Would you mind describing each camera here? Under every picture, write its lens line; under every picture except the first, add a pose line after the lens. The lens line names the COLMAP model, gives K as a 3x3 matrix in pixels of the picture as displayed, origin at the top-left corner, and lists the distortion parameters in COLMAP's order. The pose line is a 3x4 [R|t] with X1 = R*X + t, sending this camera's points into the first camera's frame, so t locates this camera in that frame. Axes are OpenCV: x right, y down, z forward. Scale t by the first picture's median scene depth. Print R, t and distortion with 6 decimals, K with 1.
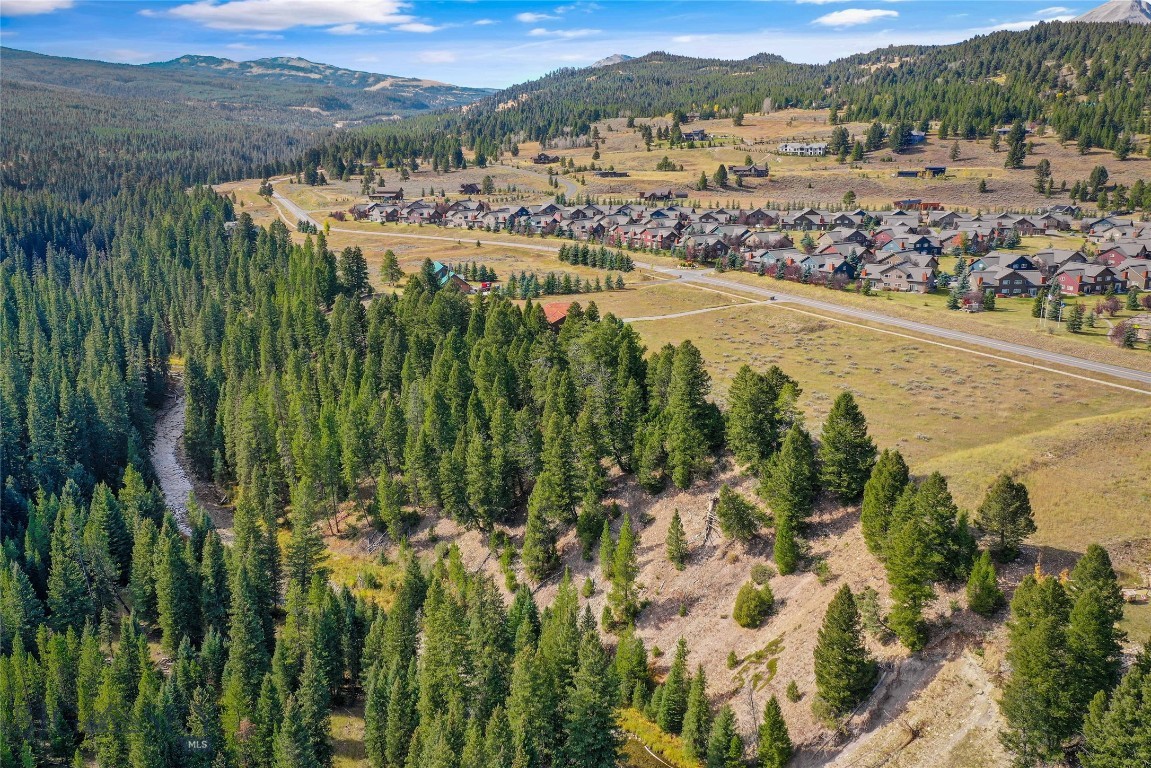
lens RADIAL K [[905.7, 0, 577.7], [0, 905.7, 383.0], [0, 0, 1]] dist [-0.000113, 0.004643]
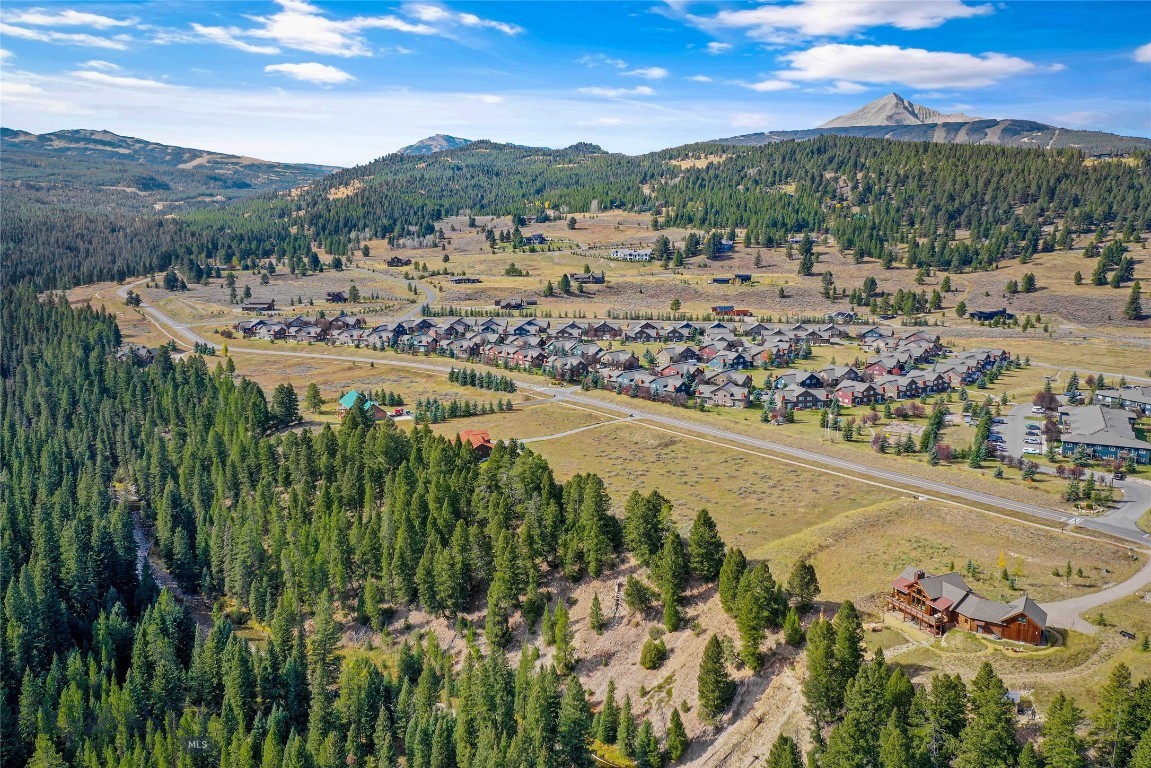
lens RADIAL K [[905.7, 0, 577.7], [0, 905.7, 383.0], [0, 0, 1]] dist [-0.000113, 0.004643]
pose [[0.981766, -0.028818, 0.187898, -0.094201], [0.043160, 0.996420, -0.072691, -0.047653], [-0.185130, 0.079475, 0.979495, -0.232387]]
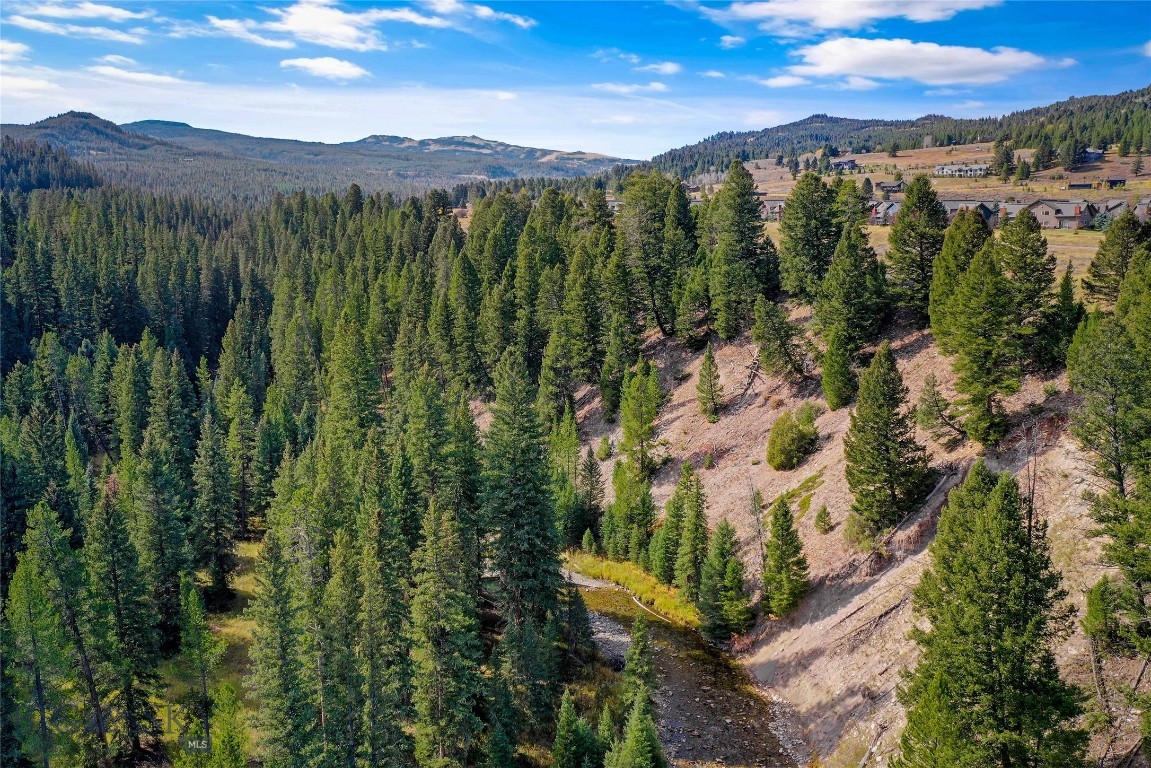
lens RADIAL K [[906.2, 0, 575.5], [0, 906.2, 384.0], [0, 0, 1]] dist [-0.010412, 0.003856]
pose [[0.984252, 0.026782, -0.174732, 0.068178], [-0.040531, 0.996314, -0.075604, 0.122072], [0.172063, 0.081495, 0.981709, 0.094052]]
